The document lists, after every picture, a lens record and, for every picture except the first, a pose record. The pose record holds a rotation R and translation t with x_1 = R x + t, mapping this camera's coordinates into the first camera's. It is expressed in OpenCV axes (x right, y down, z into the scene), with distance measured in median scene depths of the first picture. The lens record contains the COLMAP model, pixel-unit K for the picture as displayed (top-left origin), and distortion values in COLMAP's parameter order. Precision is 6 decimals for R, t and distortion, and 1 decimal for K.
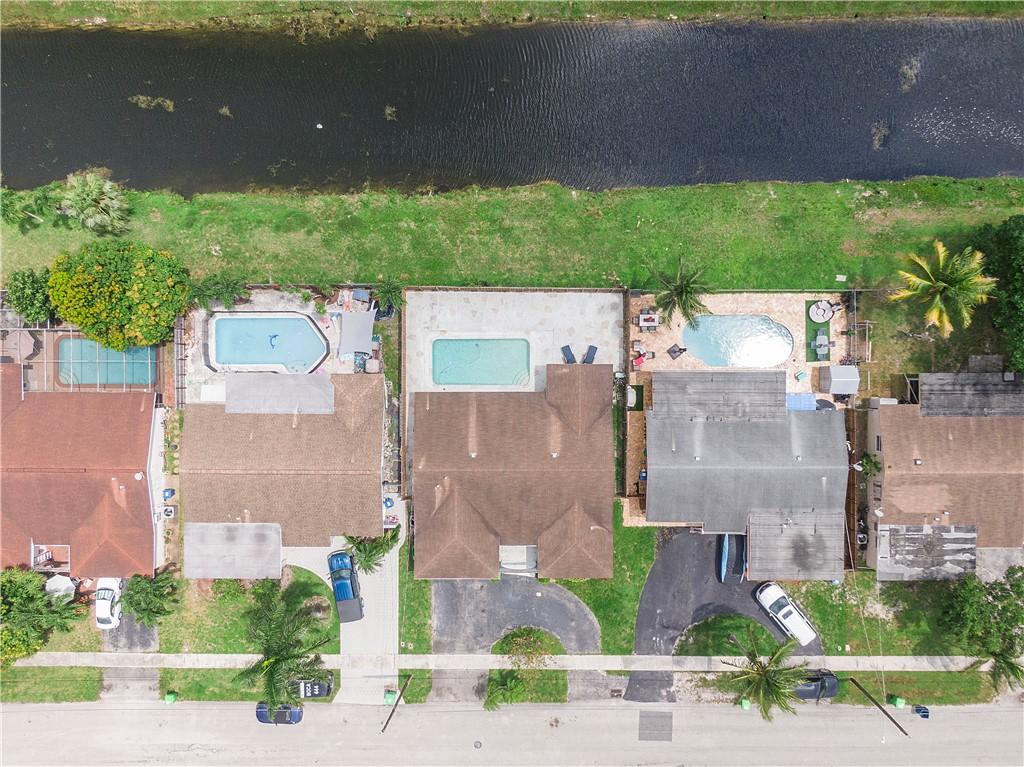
lens RADIAL K [[731.0, 0, 511.9], [0, 731.0, 387.3], [0, 0, 1]] dist [0.029386, -0.059178]
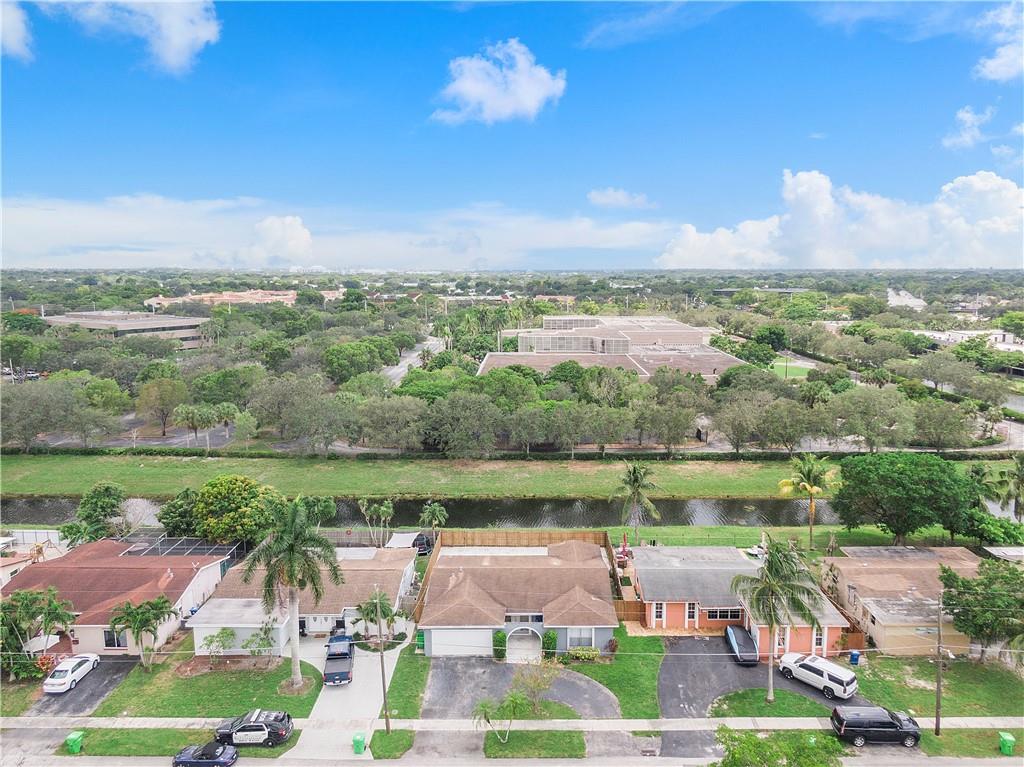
lens RADIAL K [[730.6, 0, 538.9], [0, 730.6, 404.6], [0, 0, 1]] dist [0.002299, -0.002241]
pose [[0.999907, 0.004083, 0.013024, 0.019594], [0.012062, 0.182280, -0.983173, 1.486410], [-0.006389, 0.983238, 0.182214, 0.666206]]
